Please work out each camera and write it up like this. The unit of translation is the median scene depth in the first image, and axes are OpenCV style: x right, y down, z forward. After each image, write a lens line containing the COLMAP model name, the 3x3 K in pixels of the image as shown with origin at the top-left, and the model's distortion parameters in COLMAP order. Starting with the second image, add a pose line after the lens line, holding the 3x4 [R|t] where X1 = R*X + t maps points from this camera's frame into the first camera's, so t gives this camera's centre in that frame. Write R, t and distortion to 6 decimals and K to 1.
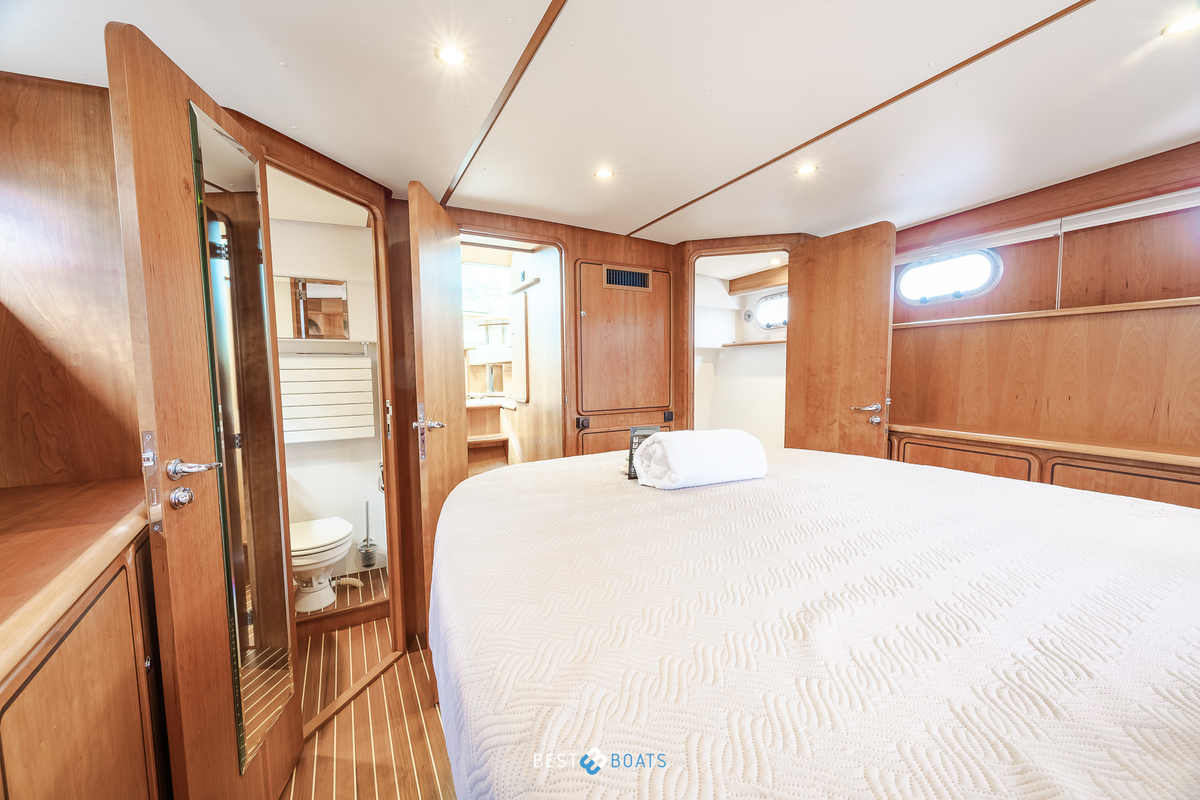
lens RADIAL K [[458.4, 0, 599.6], [0, 458.4, 404.6], [0, 0, 1]] dist [-0.000134, -0.000169]
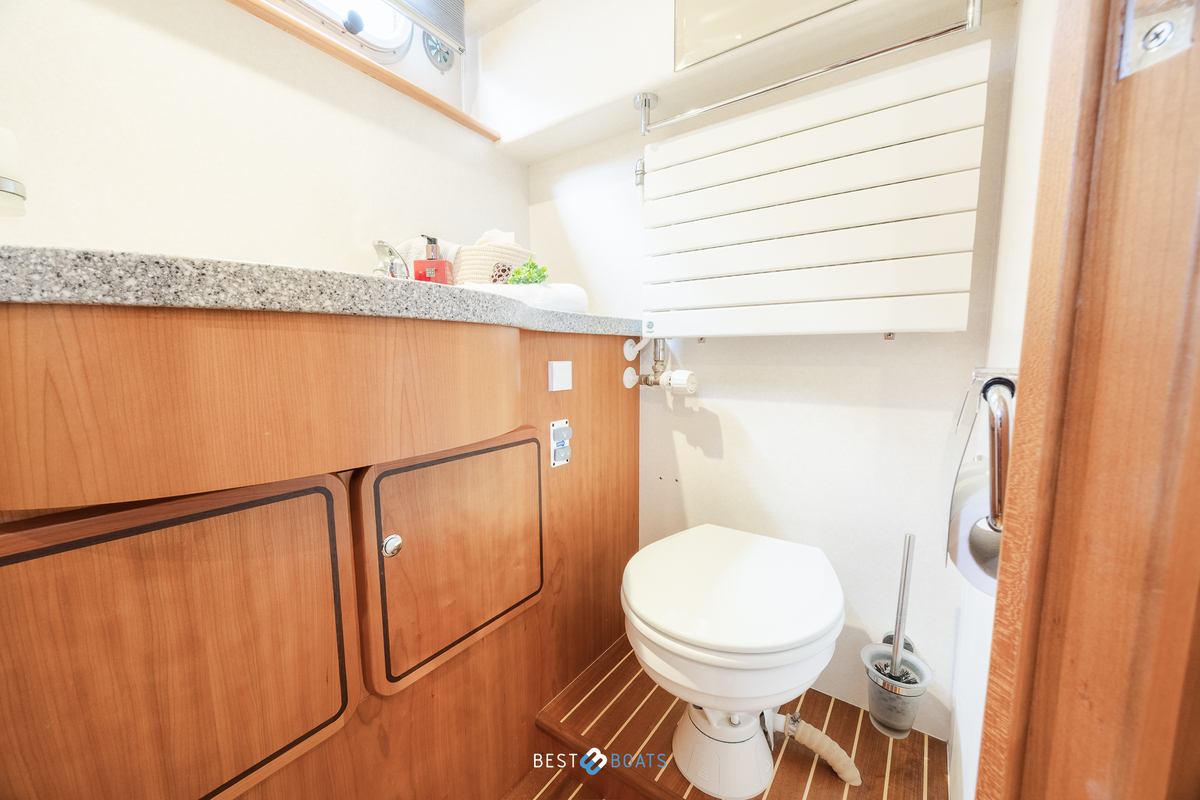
lens RADIAL K [[458.4, 0, 599.6], [0, 458.4, 404.6], [0, 0, 1]] dist [-0.000134, -0.000169]
pose [[0.417794, 0.114435, -0.901306, -0.332933], [-0.069531, 0.993154, 0.093866, 0.111167], [0.905877, 0.023452, 0.422890, 0.693009]]
